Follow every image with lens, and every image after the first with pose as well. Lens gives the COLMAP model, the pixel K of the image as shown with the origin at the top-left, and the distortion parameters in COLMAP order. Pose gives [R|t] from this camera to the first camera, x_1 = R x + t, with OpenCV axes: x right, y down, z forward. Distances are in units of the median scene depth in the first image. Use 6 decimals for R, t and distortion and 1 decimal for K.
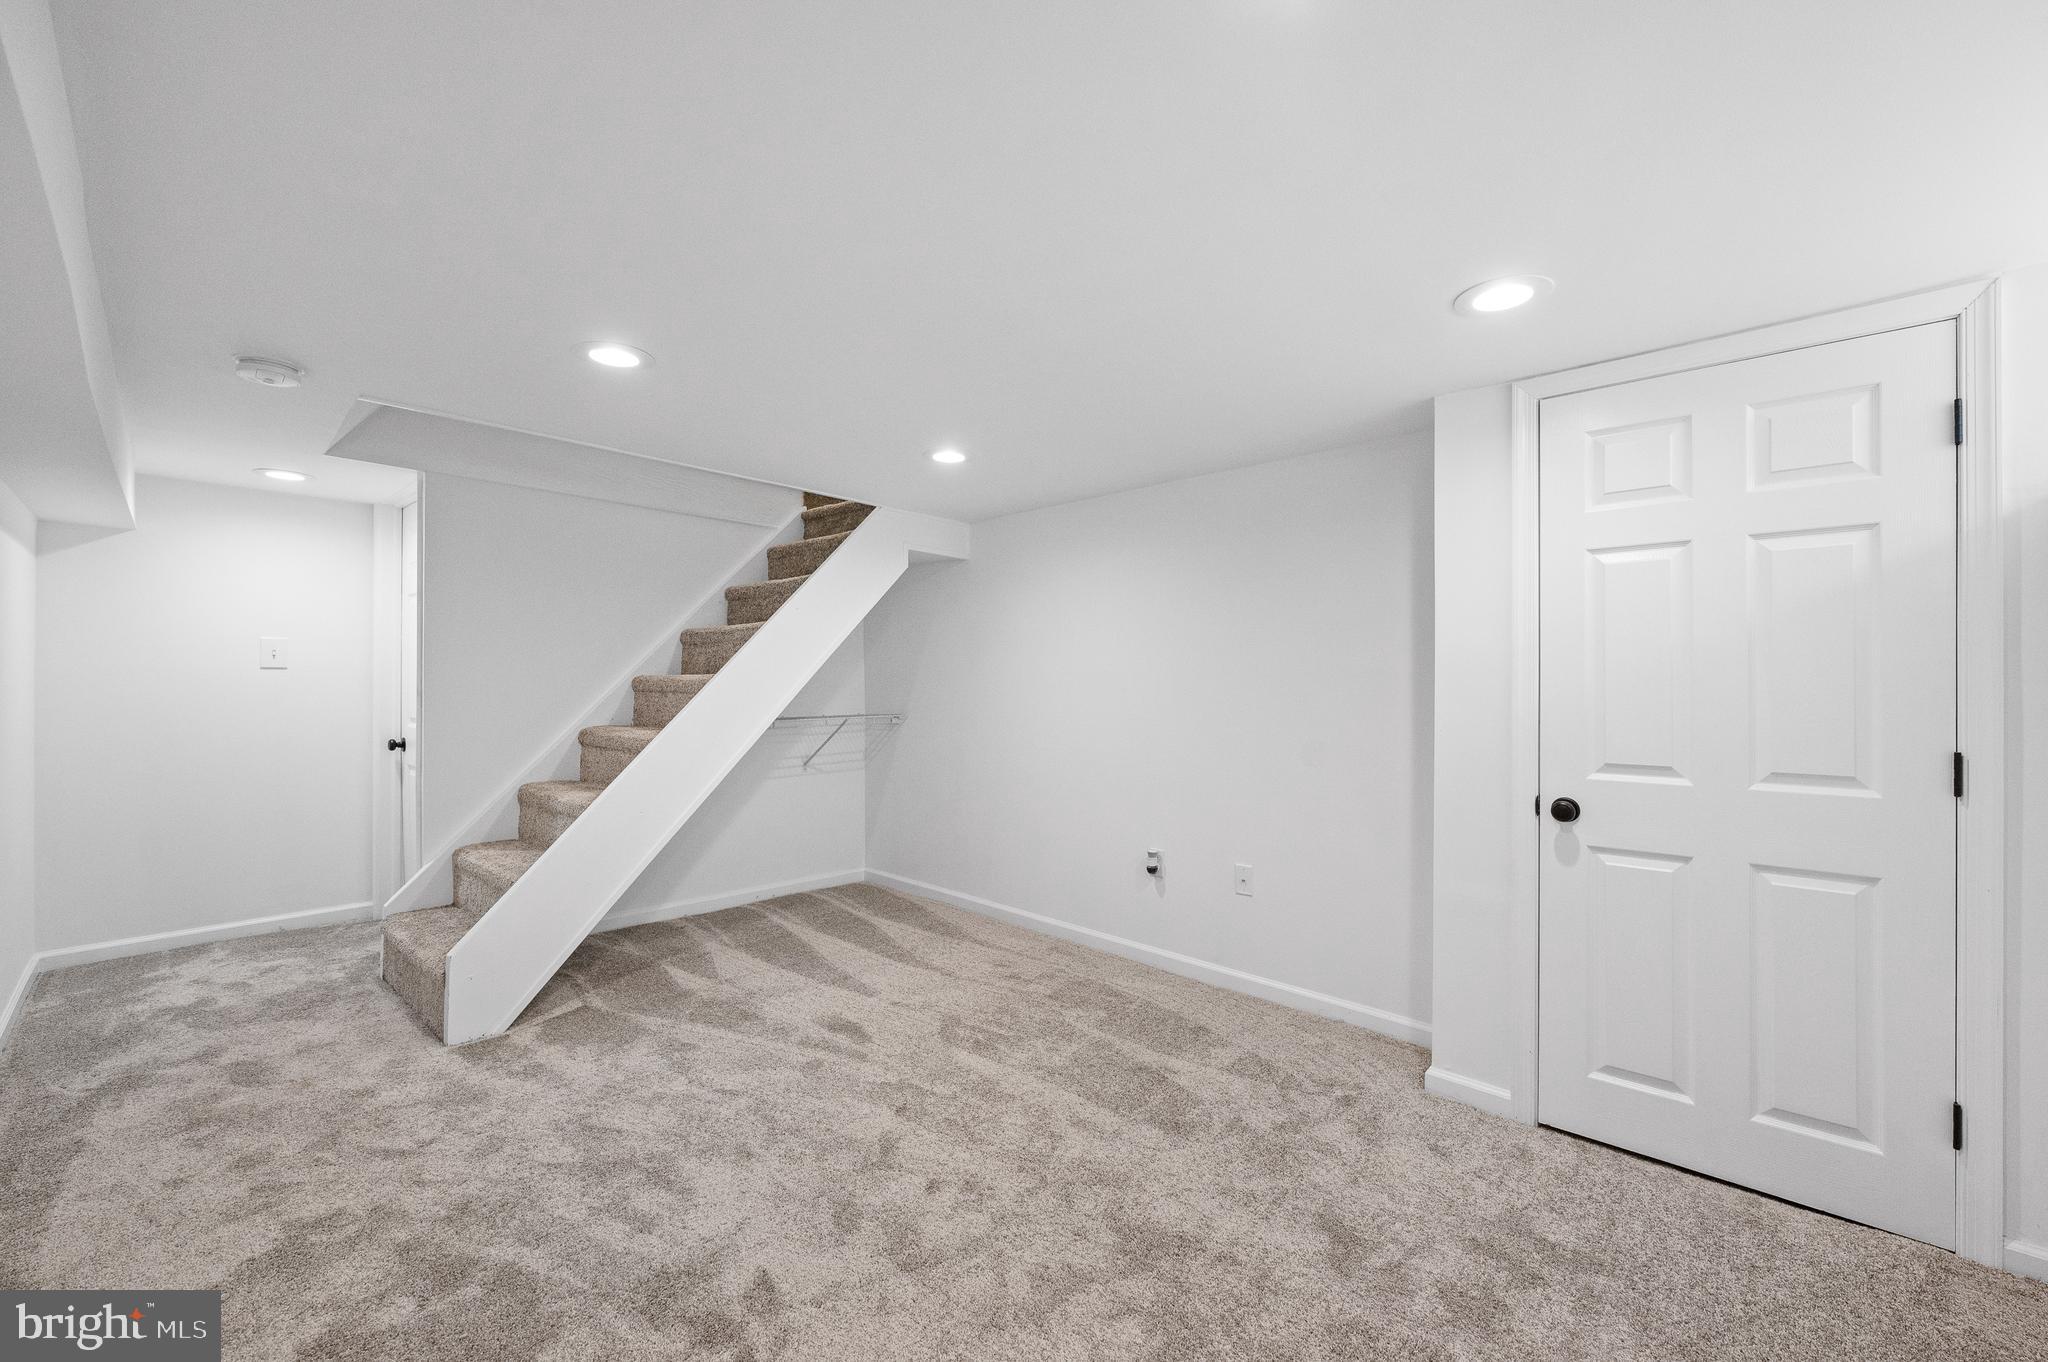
lens RADIAL K [[824.9, 0, 1020.7], [0, 824.9, 683.9], [0, 0, 1]] dist [-0.002410, 0.000869]
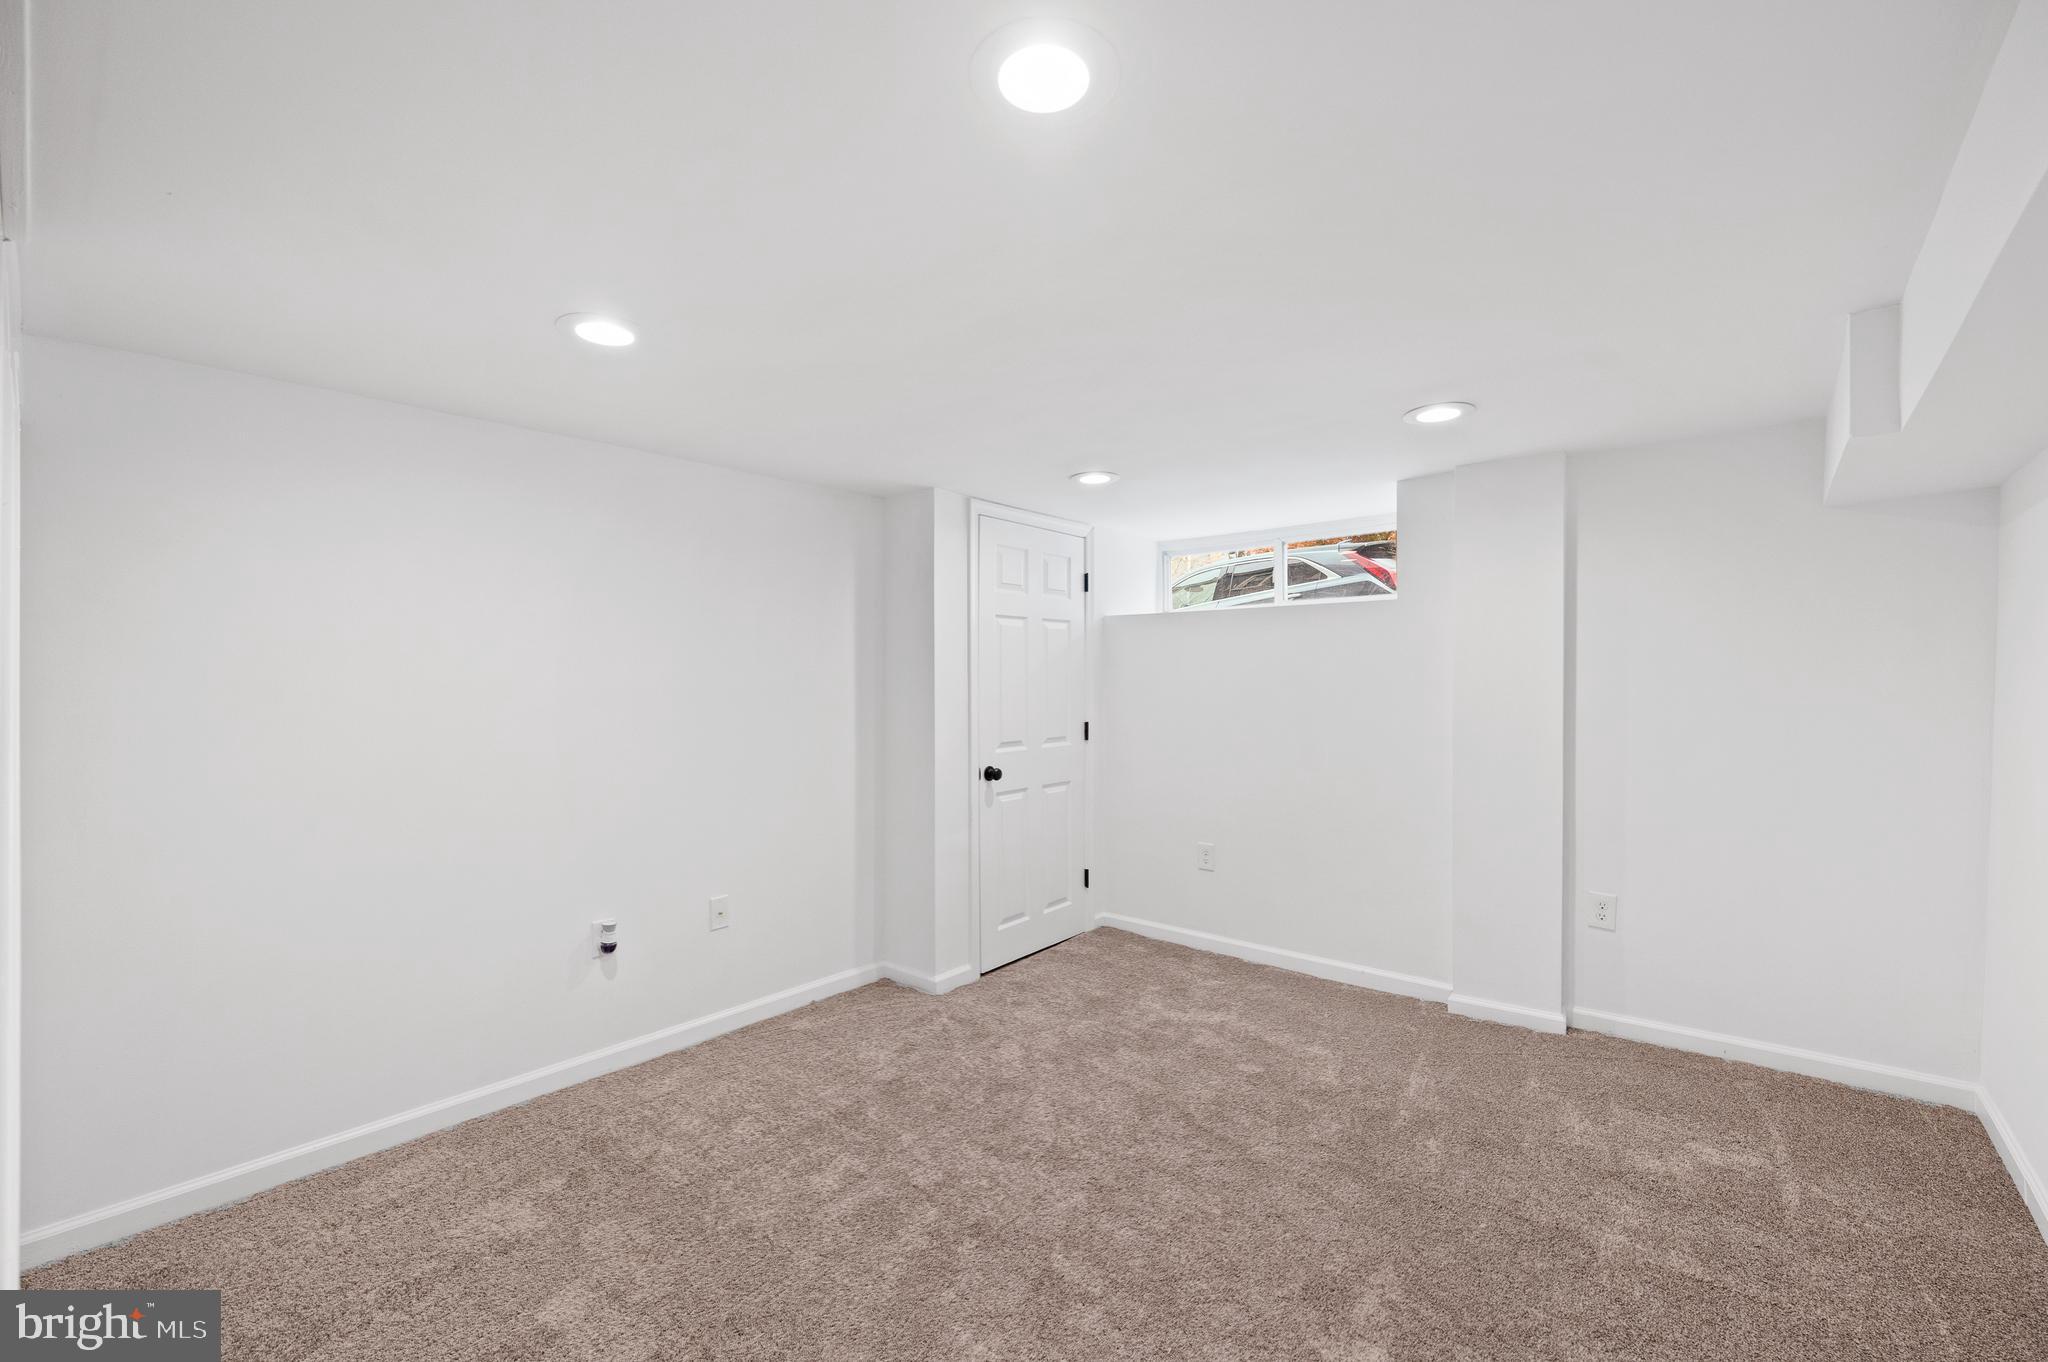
lens RADIAL K [[824.9, 0, 1026.4], [0, 824.9, 692.8], [0, 0, 1]] dist [-0.002410, 0.000869]
pose [[-0.036999, -0.018161, 0.999150, -0.981101], [0.012516, 0.999748, 0.018635, -0.035992], [-0.999237, 0.013195, -0.036763, 1.003554]]
